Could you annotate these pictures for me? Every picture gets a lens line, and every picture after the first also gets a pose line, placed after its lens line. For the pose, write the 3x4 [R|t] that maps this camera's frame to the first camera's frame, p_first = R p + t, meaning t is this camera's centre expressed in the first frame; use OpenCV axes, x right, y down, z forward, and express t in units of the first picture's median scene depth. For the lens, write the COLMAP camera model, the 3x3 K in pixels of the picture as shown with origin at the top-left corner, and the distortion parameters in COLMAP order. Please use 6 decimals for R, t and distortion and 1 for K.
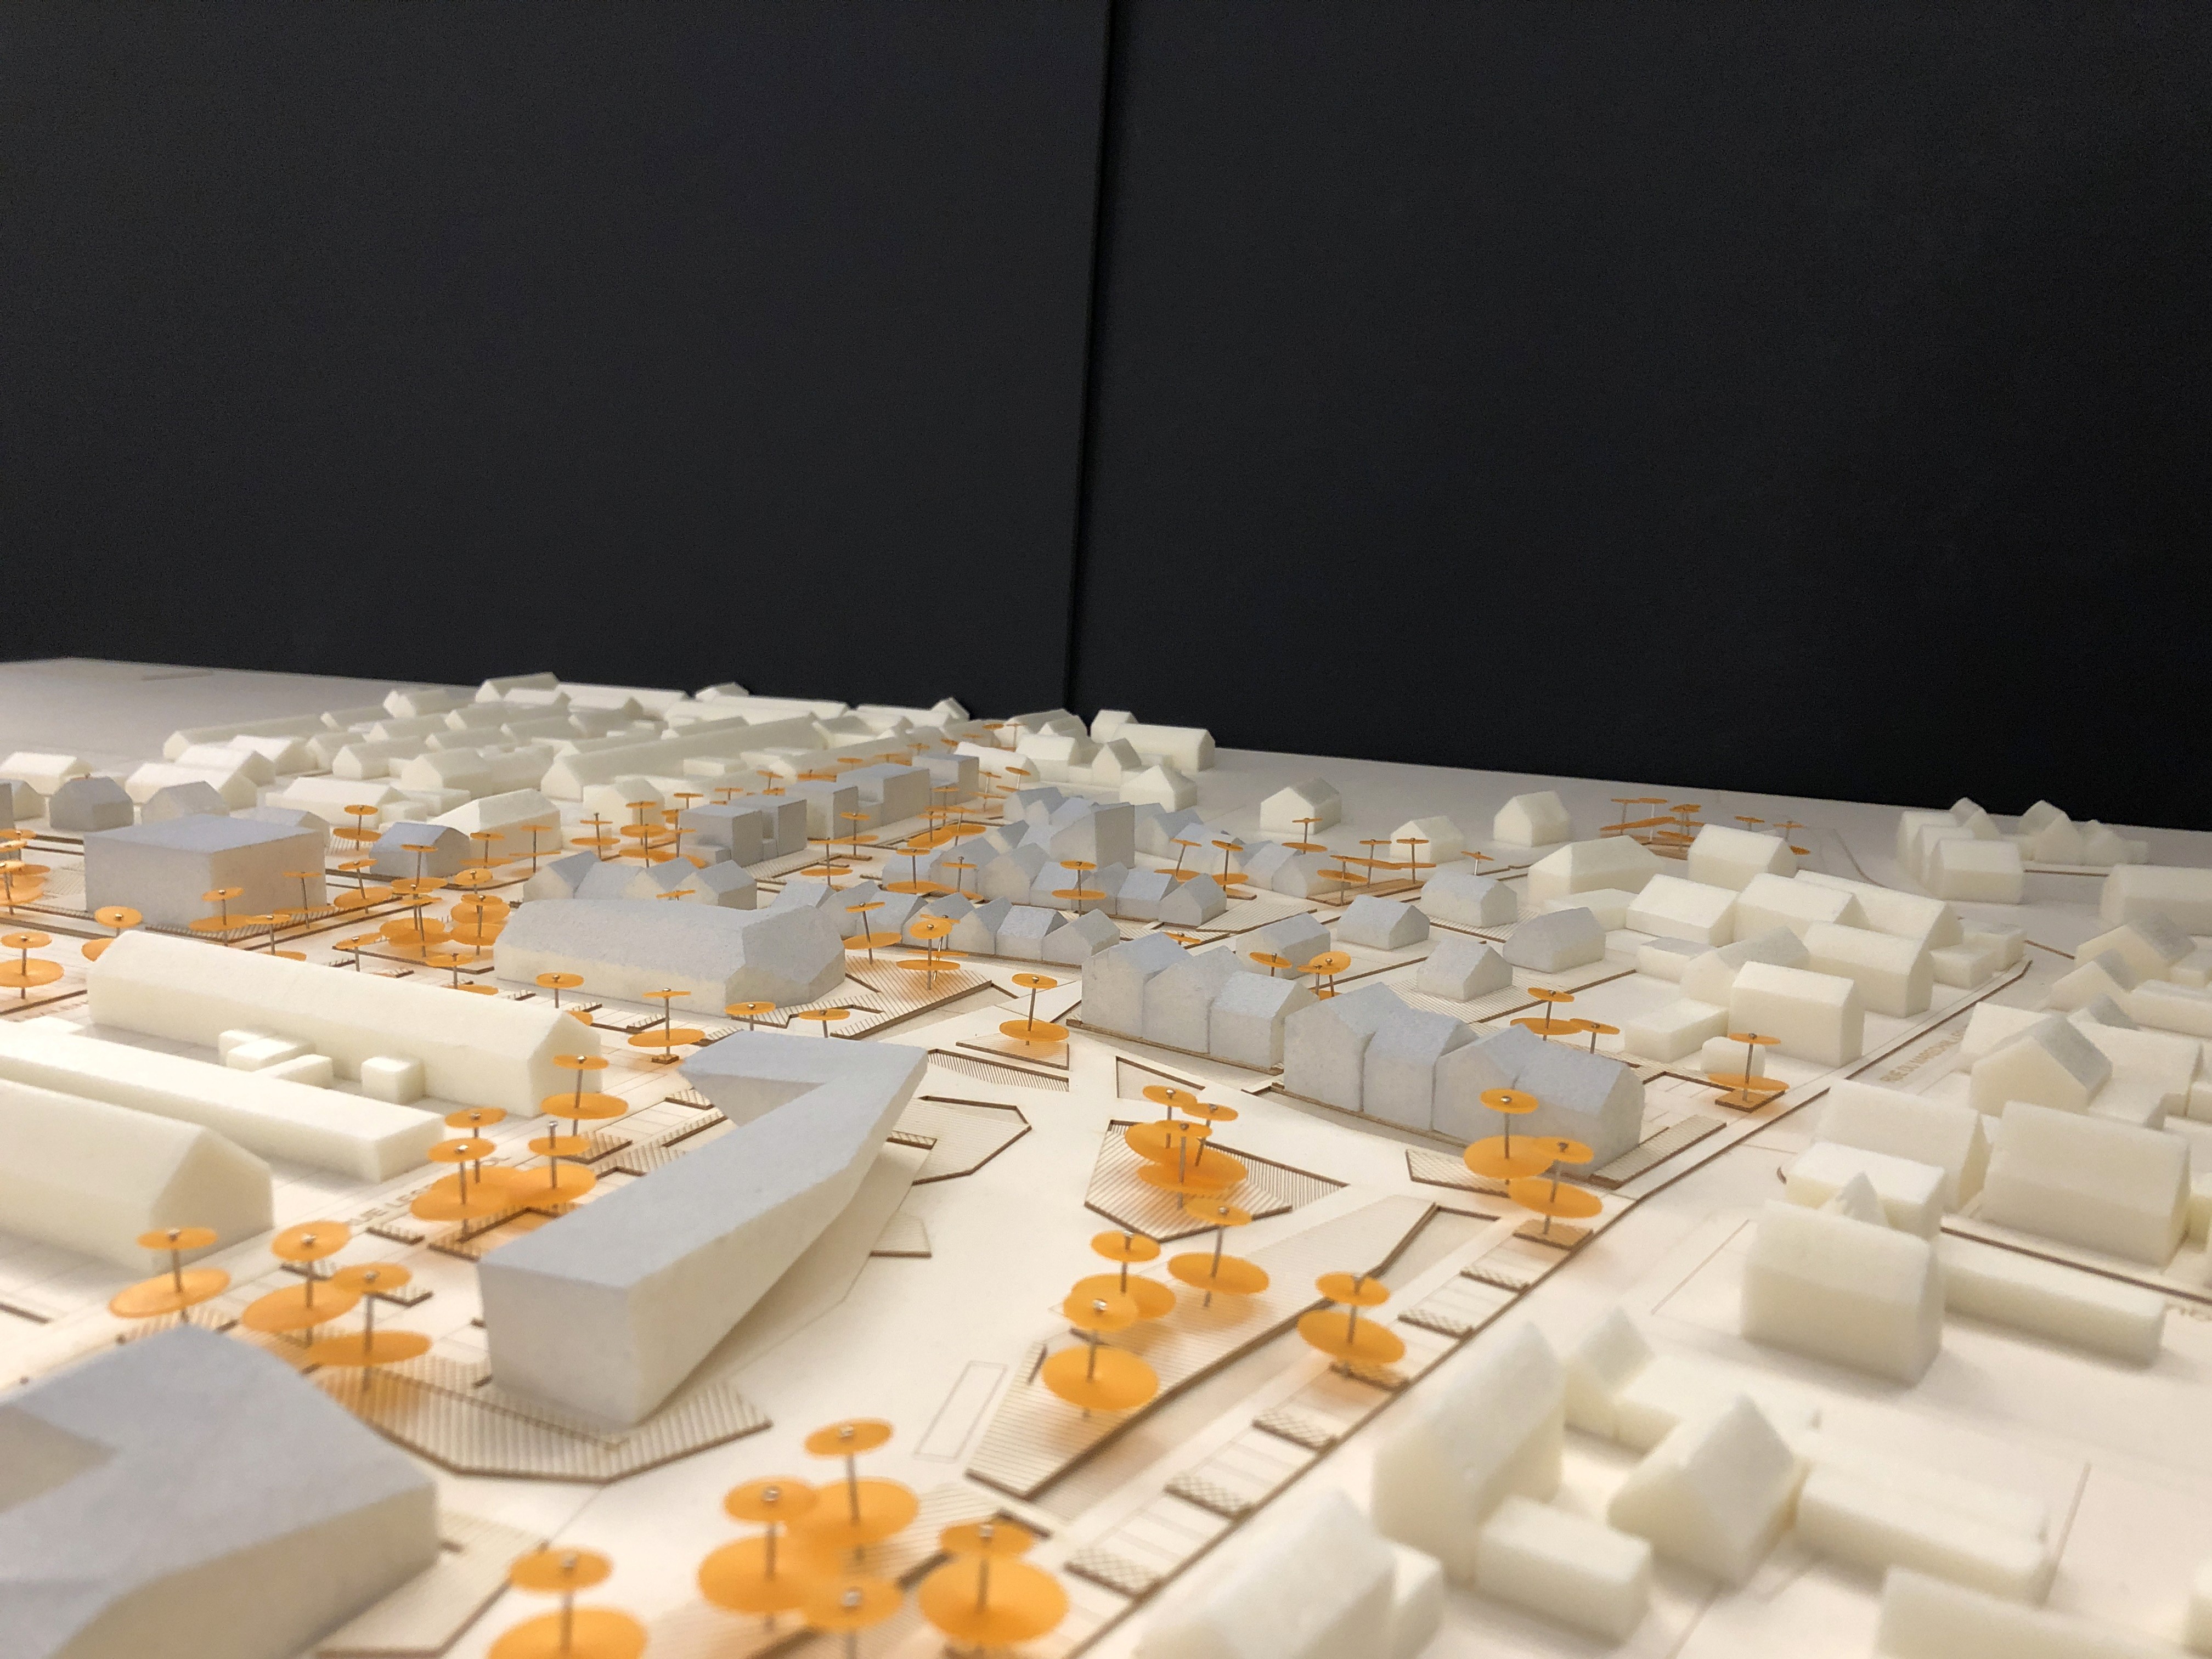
lens RADIAL K [[1825.7, 0, 1106.0], [0, 1825.7, 829.5], [0, 0, 1]] dist [0.004839, -0.080144]
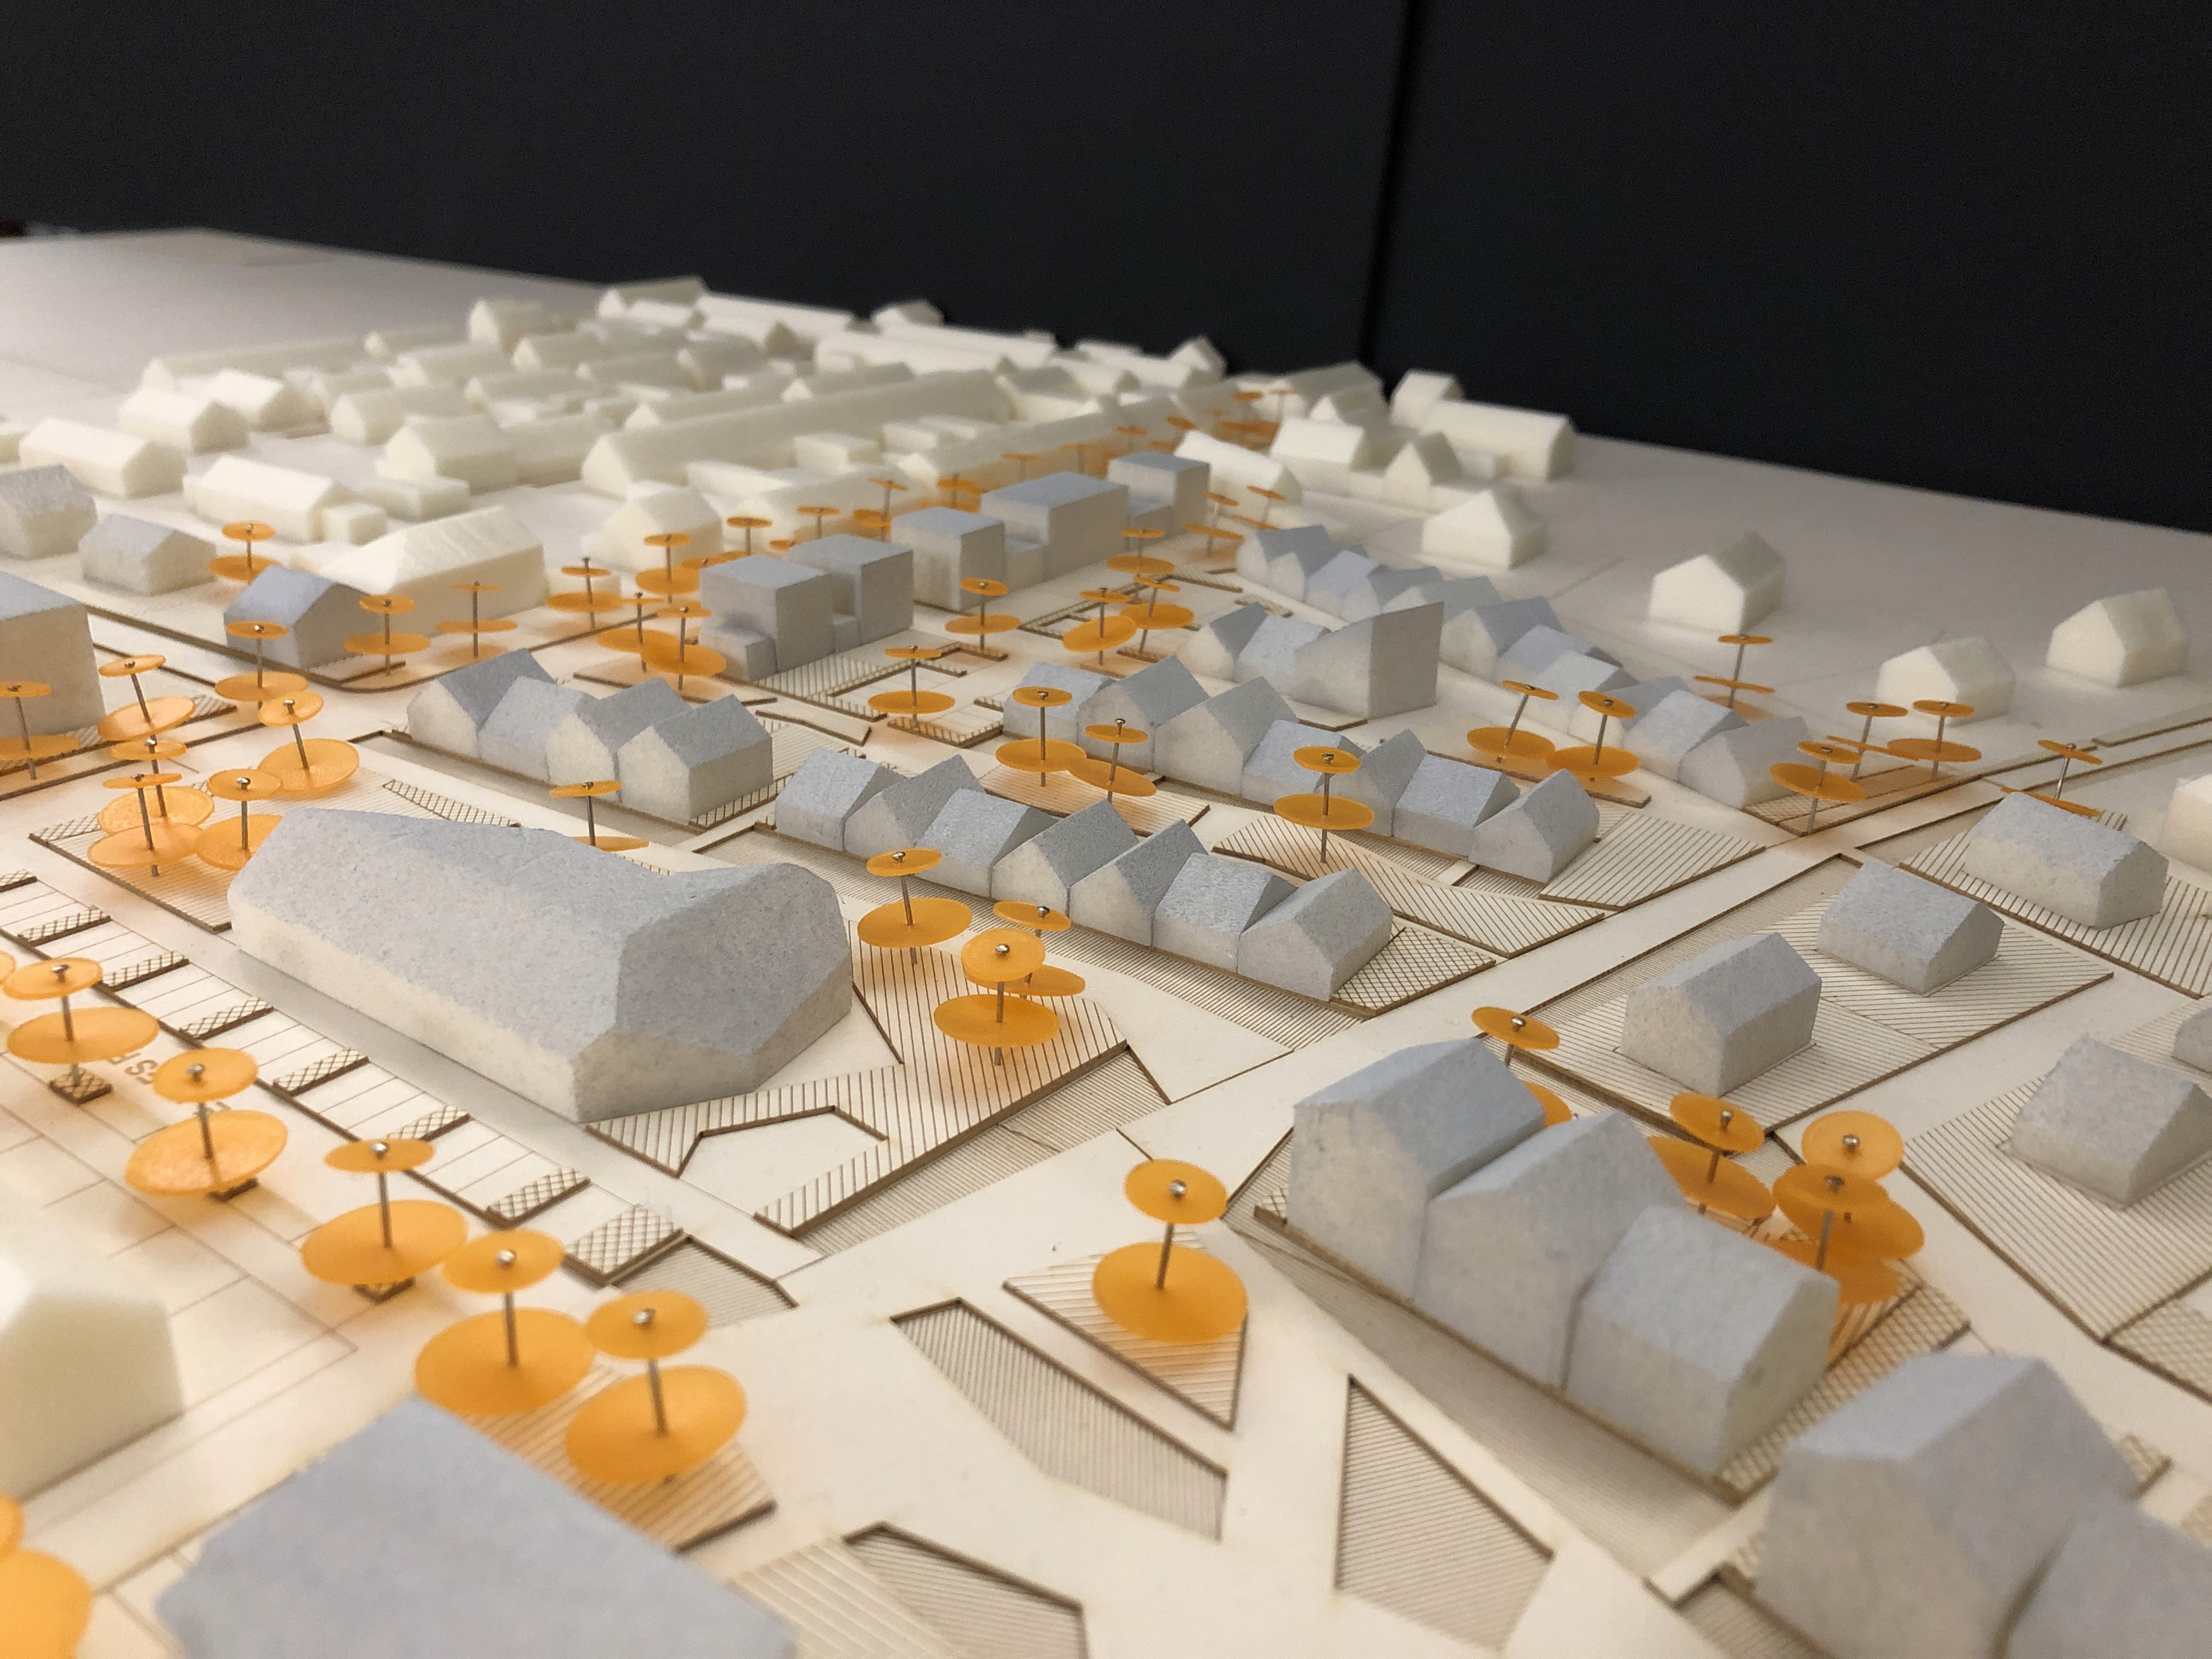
lens RADIAL K [[1825.7, 0, 1106.0], [0, 1825.7, 829.5], [0, 0, 1]] dist [0.004839, -0.080144]
pose [[0.985459, 0.080834, -0.149452, 0.001668], [-0.046014, 0.973681, 0.223224, -0.060996], [0.163562, -0.213101, 0.963242, 0.362880]]
